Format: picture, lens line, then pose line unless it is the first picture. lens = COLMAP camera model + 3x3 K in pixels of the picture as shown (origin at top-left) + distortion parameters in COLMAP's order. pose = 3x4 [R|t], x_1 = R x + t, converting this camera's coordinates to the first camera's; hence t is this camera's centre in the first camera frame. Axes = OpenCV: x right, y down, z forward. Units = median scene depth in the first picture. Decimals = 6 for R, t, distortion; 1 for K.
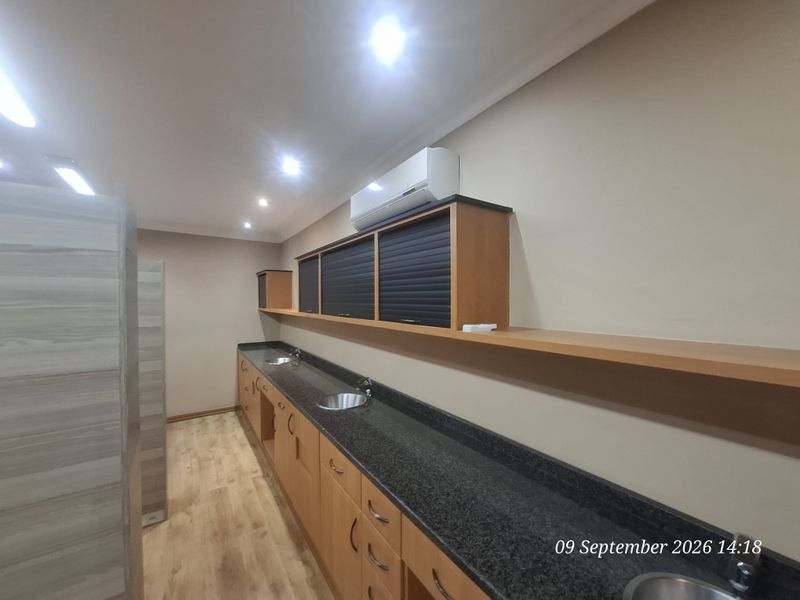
lens RADIAL K [[317.6, 0, 401.8], [0, 317.6, 300.7], [0, 0, 1]] dist [-0.009021, -0.000266]
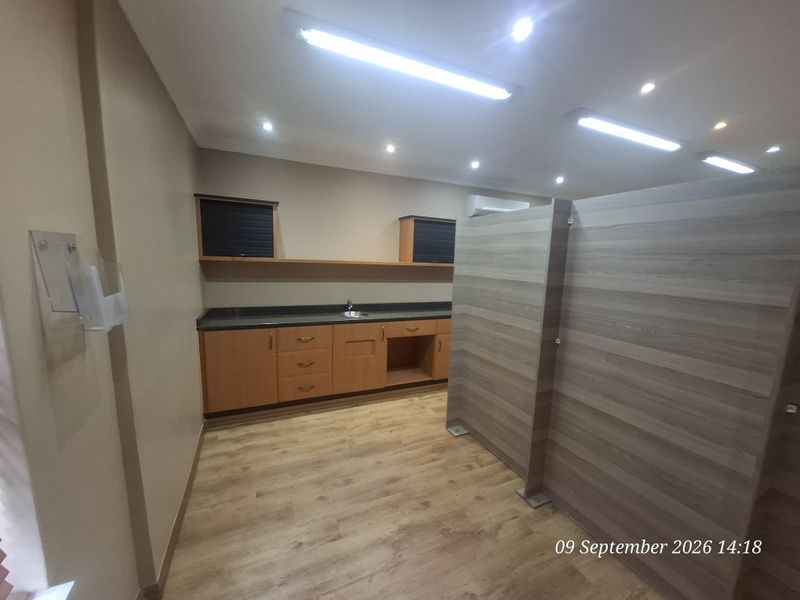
lens RADIAL K [[317.6, 0, 401.5], [0, 317.6, 304.6], [0, 0, 1]] dist [-0.009021, -0.000266]
pose [[0.176905, -0.133613, 0.975117, -1.385245], [-0.030722, 0.989510, 0.141159, 0.015369], [-0.983748, -0.054929, 0.170944, 0.742174]]
